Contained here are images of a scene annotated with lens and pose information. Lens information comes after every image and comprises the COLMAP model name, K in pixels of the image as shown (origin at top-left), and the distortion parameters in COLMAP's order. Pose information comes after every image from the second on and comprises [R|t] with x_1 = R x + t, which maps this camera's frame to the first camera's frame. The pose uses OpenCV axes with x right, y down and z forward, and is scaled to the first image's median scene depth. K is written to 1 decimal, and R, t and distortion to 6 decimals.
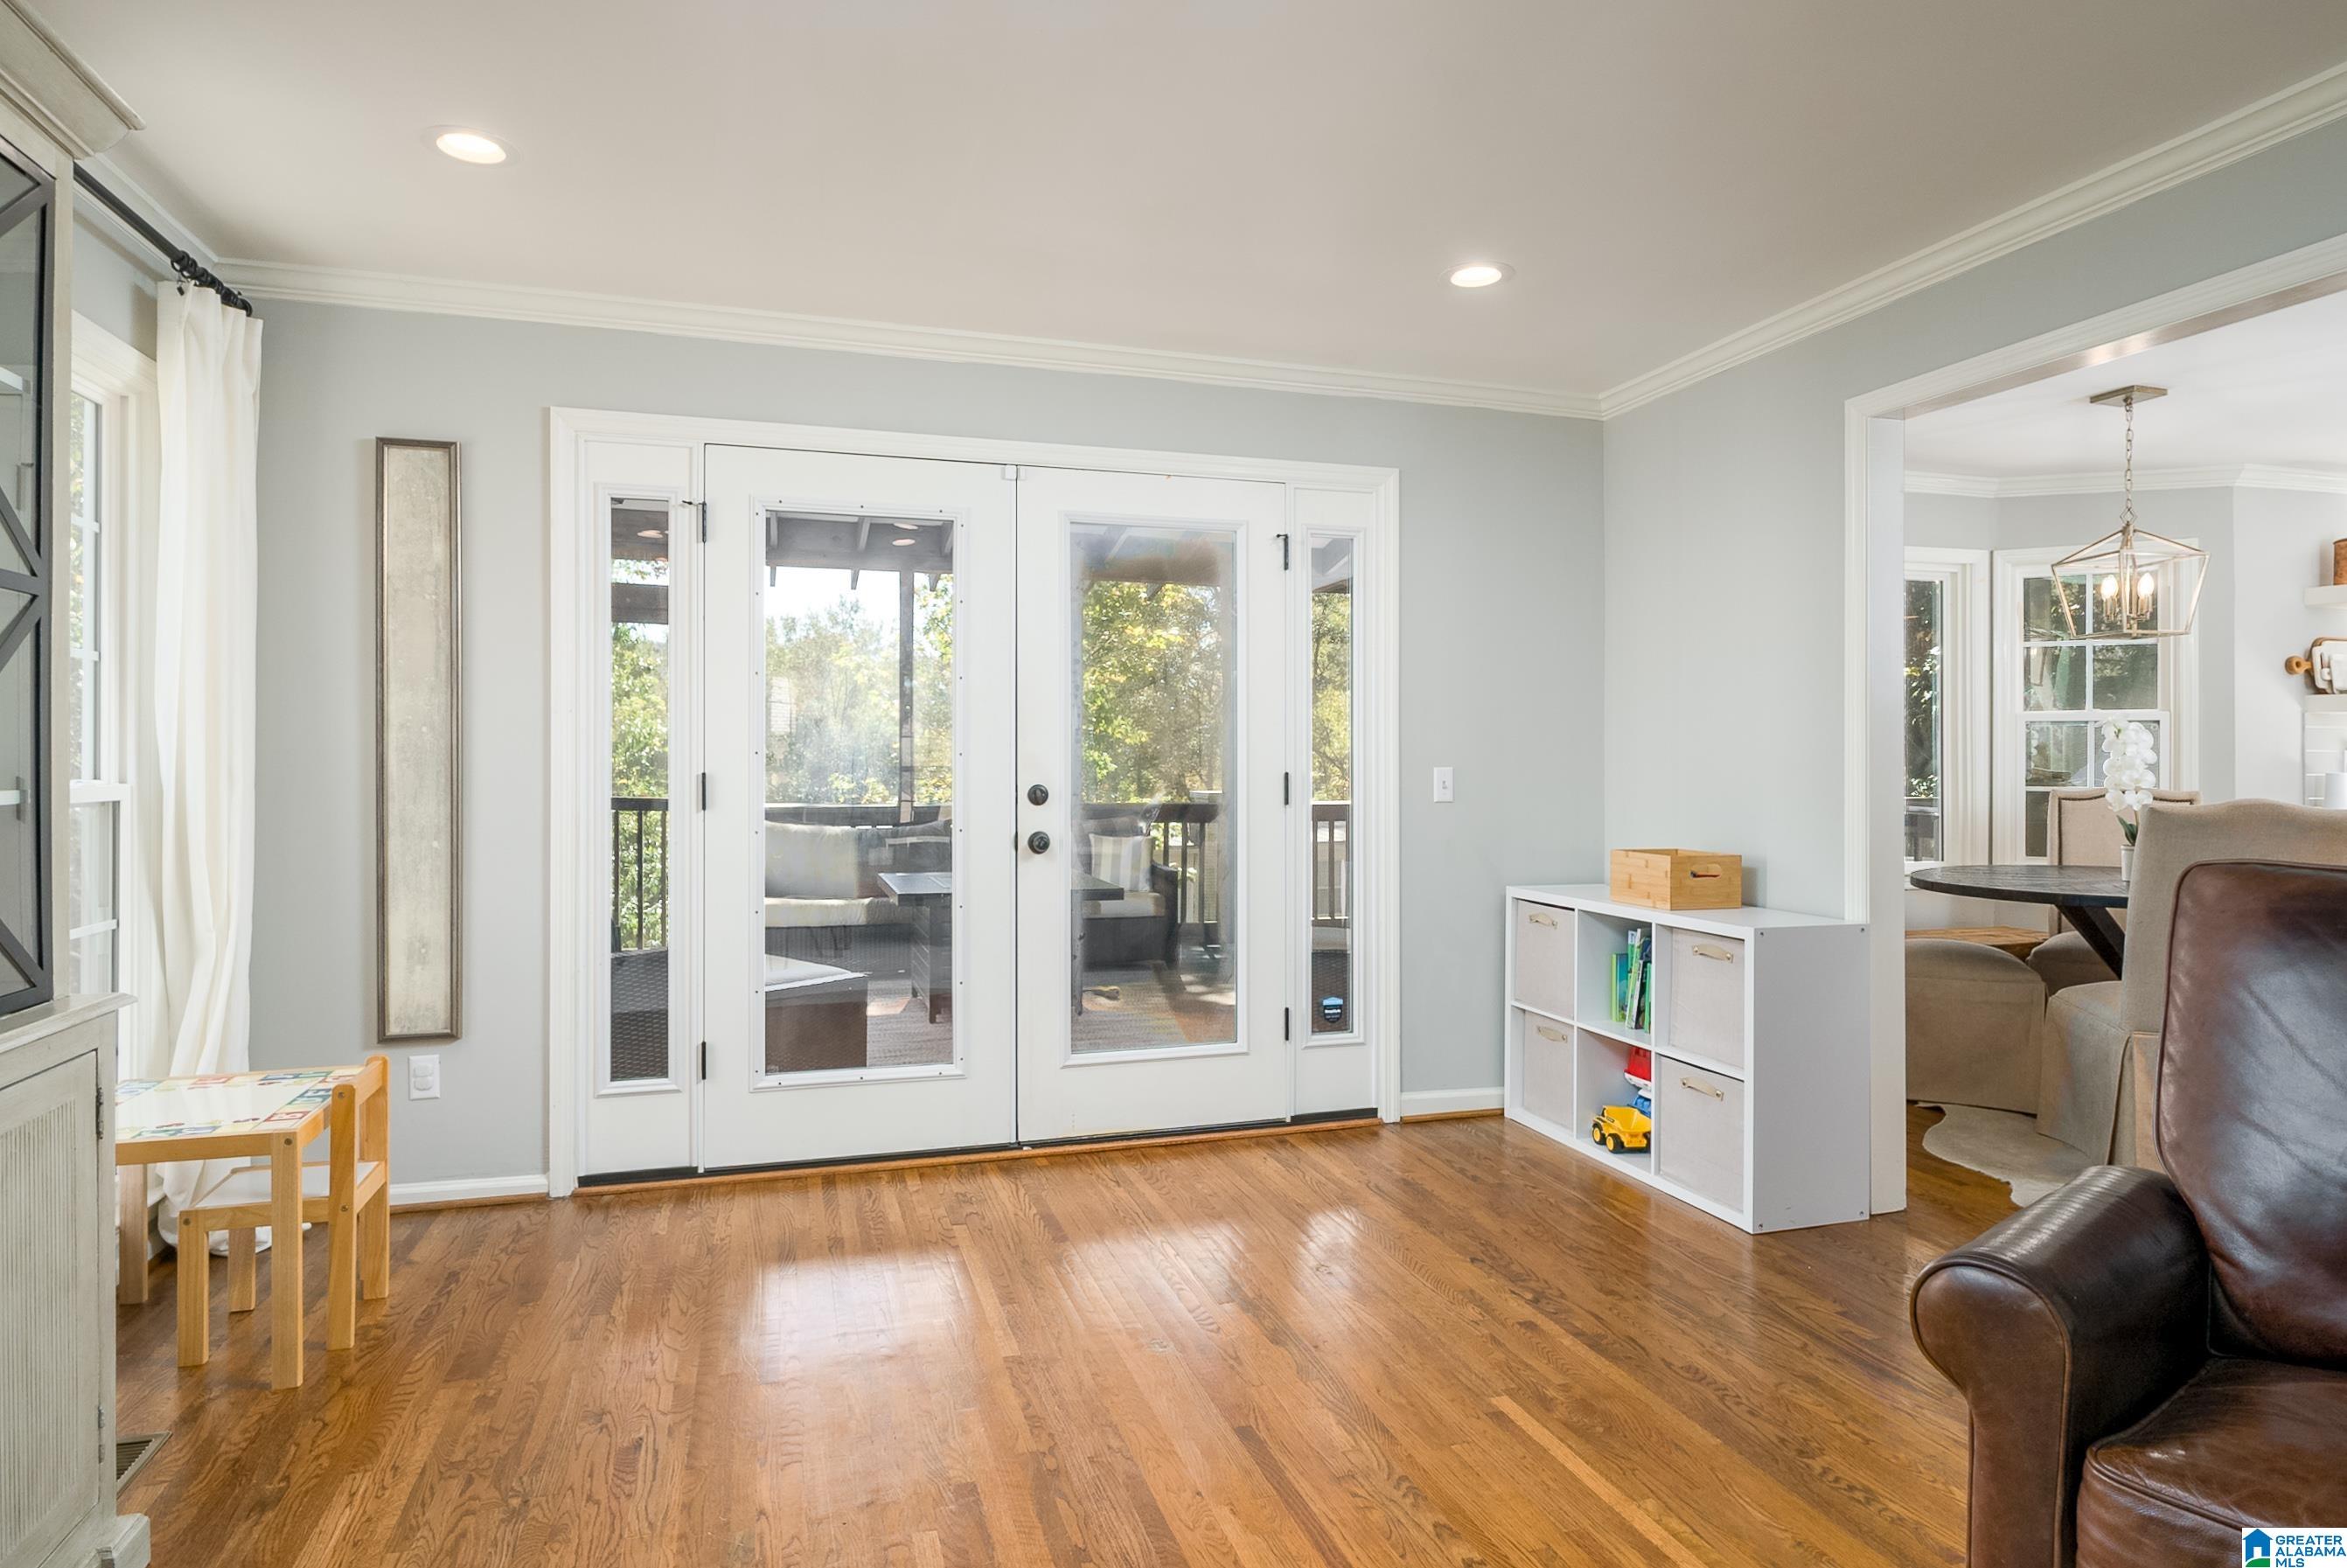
lens RADIAL K [[1311.6, 0, 1175.9], [0, 1311.6, 766.5], [0, 0, 1]] dist [-0.001049, 0.000391]
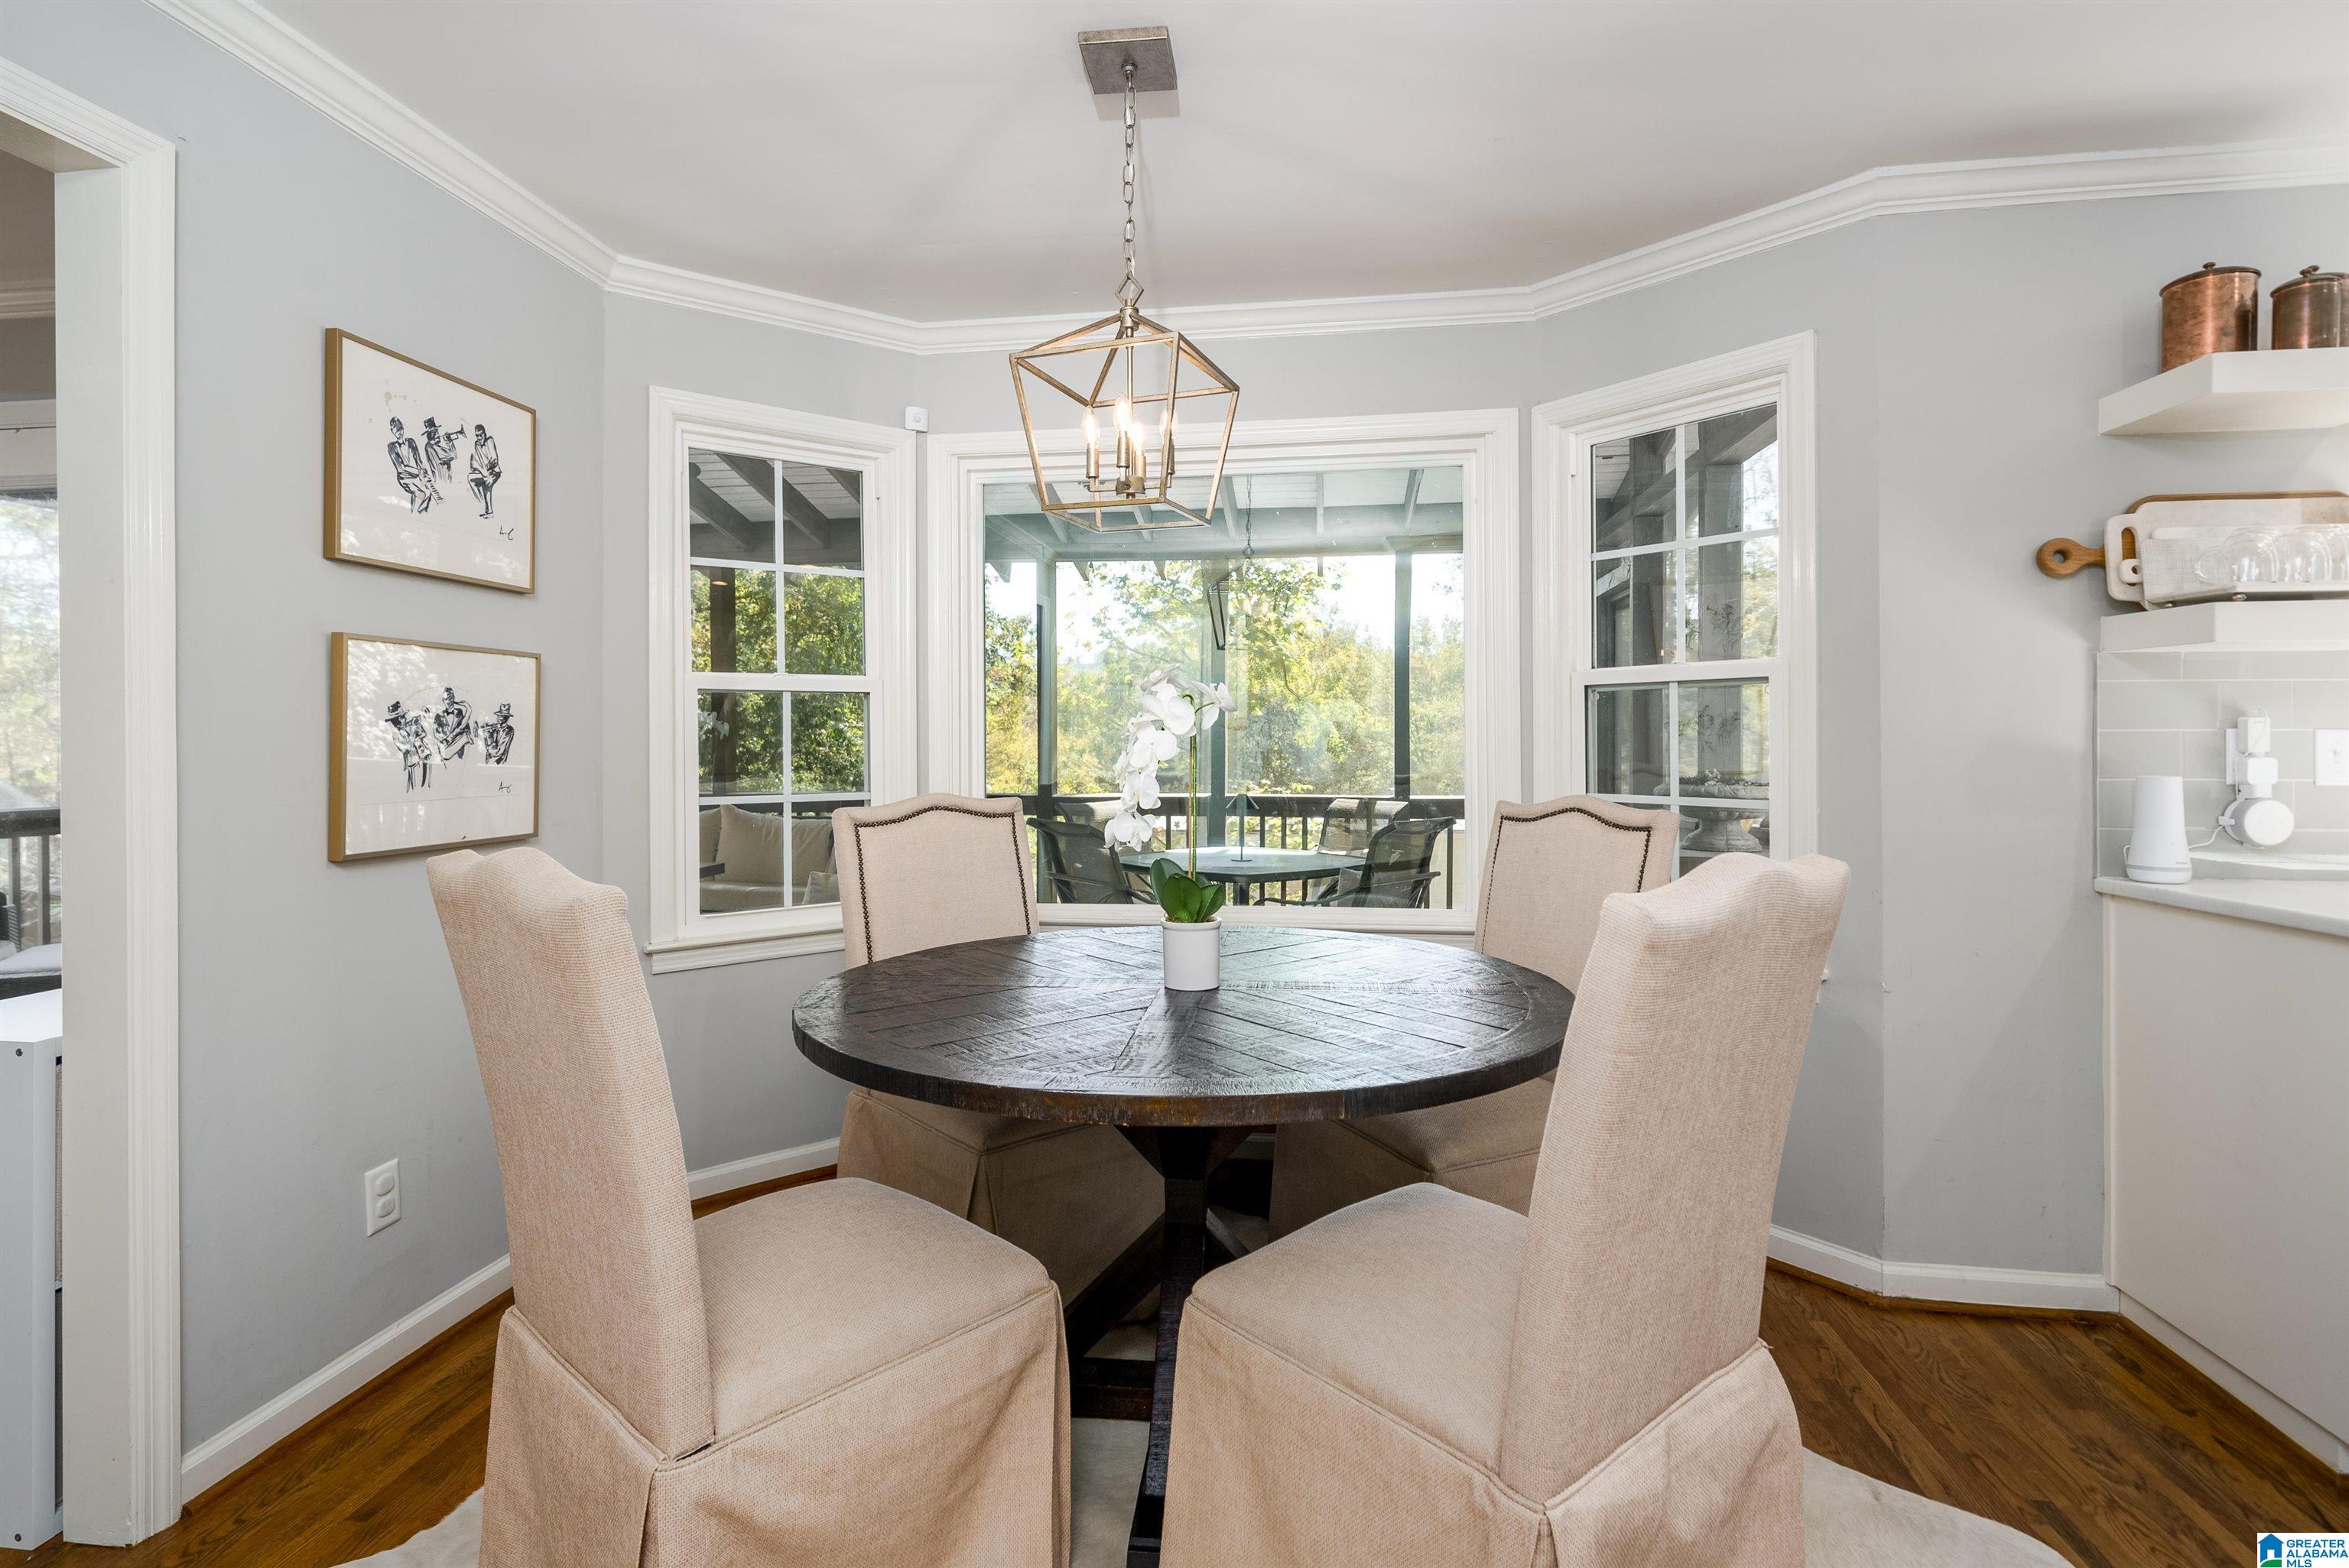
lens RADIAL K [[1092.3, 0, 1164.5], [0, 1092.3, 742.8], [0, 0, 1]] dist [0.001791, 0.000652]
pose [[0.905629, 0.003231, -0.424059, 0.725805], [-0.001723, 0.999991, 0.003938, -0.008207], [0.424067, -0.002836, 0.905626, 0.486639]]
